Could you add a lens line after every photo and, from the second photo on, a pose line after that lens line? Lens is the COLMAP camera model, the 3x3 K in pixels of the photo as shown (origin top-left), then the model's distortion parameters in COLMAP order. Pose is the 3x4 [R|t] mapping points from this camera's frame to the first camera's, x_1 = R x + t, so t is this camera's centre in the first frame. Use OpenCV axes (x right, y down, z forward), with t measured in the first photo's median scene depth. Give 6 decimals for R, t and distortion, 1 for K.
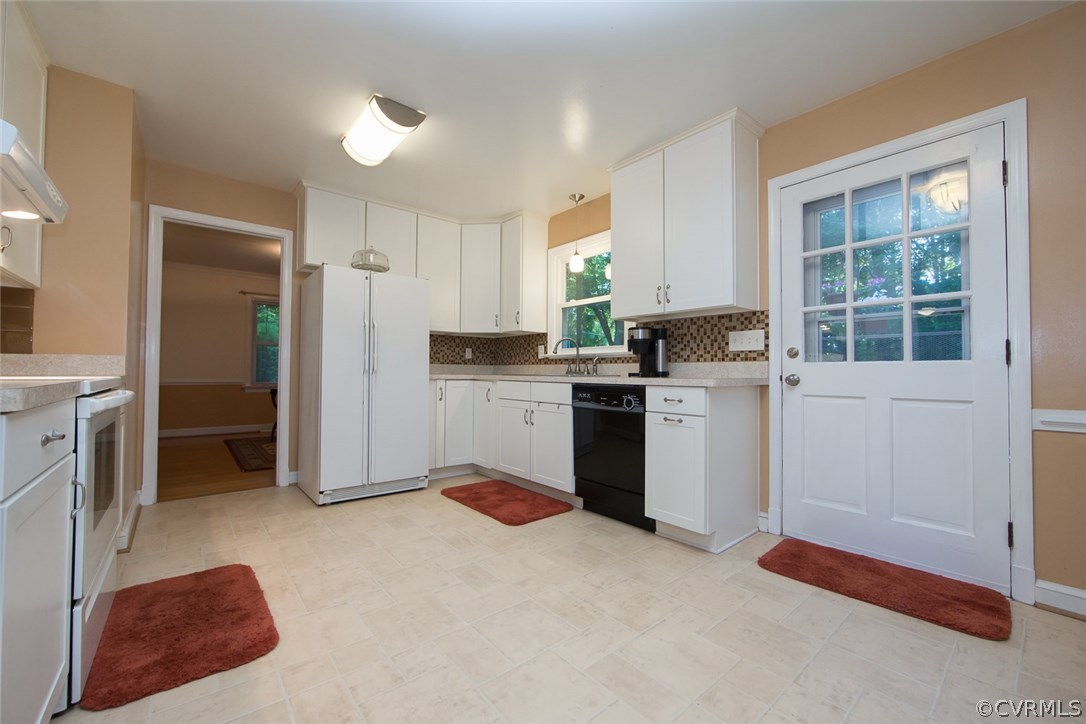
lens RADIAL K [[434.5, 0, 539.7], [0, 434.5, 364.1], [0, 0, 1]] dist [-0.001522, -0.000077]
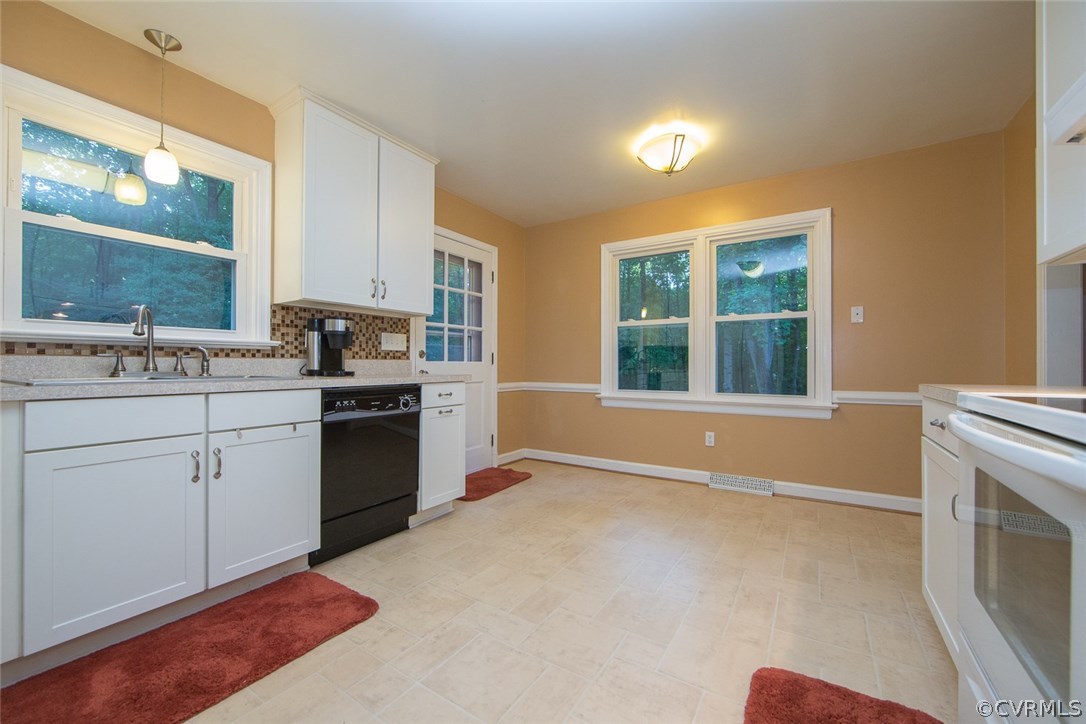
lens RADIAL K [[434.5, 0, 539.7], [0, 434.5, 364.1], [0, 0, 1]] dist [-0.001522, -0.000077]
pose [[-0.303757, -0.004707, 0.952738, -0.742726], [-0.020047, 0.999798, -0.001452, -0.000347], [-0.952539, -0.019541, -0.303790, 0.959302]]
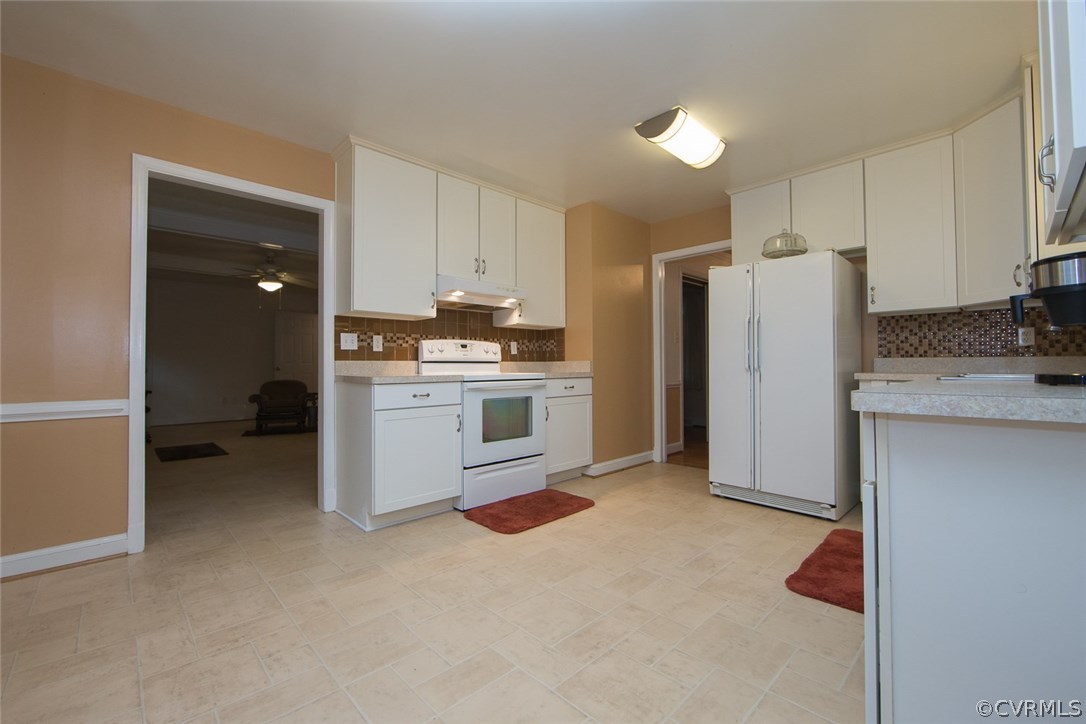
lens RADIAL K [[451.1, 0, 530.8], [0, 451.1, 357.6], [0, 0, 1]] dist [-0.001436, -0.000094]
pose [[0.070525, -0.027566, -0.997129, 0.640613], [0.022061, 0.999417, -0.026069, 0.006685], [0.997266, -0.020159, 0.071092, 0.529931]]
